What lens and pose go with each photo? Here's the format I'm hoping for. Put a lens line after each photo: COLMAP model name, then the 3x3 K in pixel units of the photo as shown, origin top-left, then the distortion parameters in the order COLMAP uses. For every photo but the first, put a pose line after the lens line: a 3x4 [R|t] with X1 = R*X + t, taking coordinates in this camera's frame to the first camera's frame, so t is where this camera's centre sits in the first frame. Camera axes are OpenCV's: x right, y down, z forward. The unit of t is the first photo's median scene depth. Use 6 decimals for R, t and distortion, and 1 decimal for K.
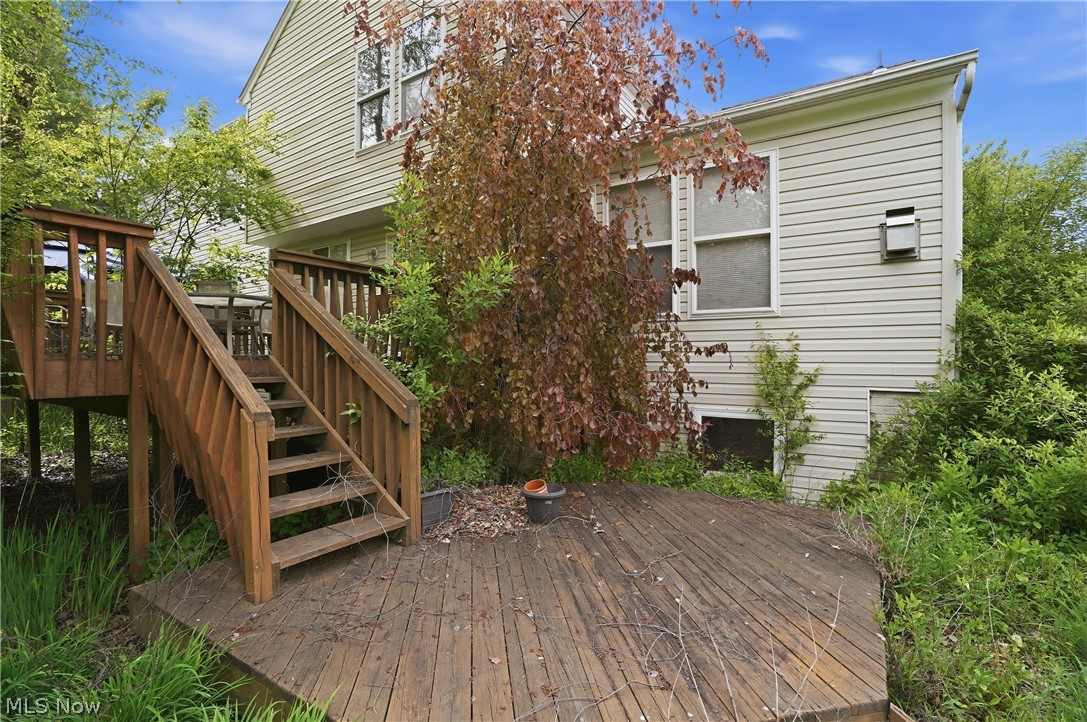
lens RADIAL K [[499.2, 0, 542.8], [0, 499.2, 363.9], [0, 0, 1]] dist [-0.040596, 0.000560]
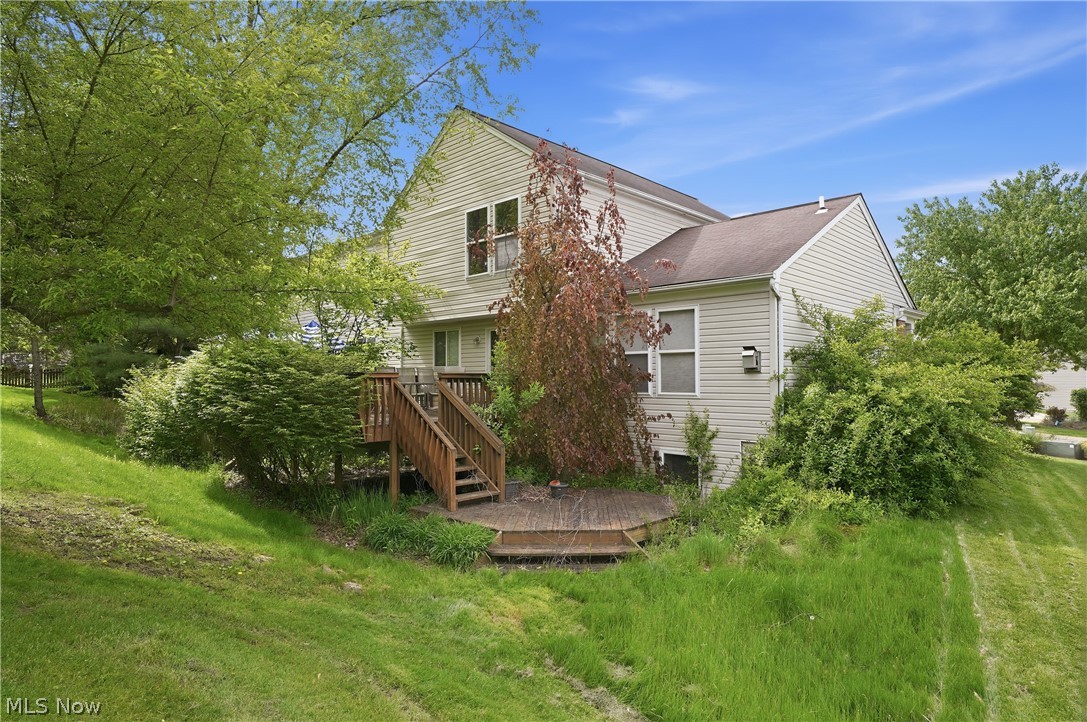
lens RADIAL K [[630.4, 0, 550.5], [0, 630.4, 357.2], [0, 0, 1]] dist [-0.000129, -0.000019]
pose [[0.983400, -0.010075, -0.181170, 0.360964], [0.002210, 0.999048, -0.043563, -0.147148], [0.181436, 0.042440, 0.982487, -1.356477]]
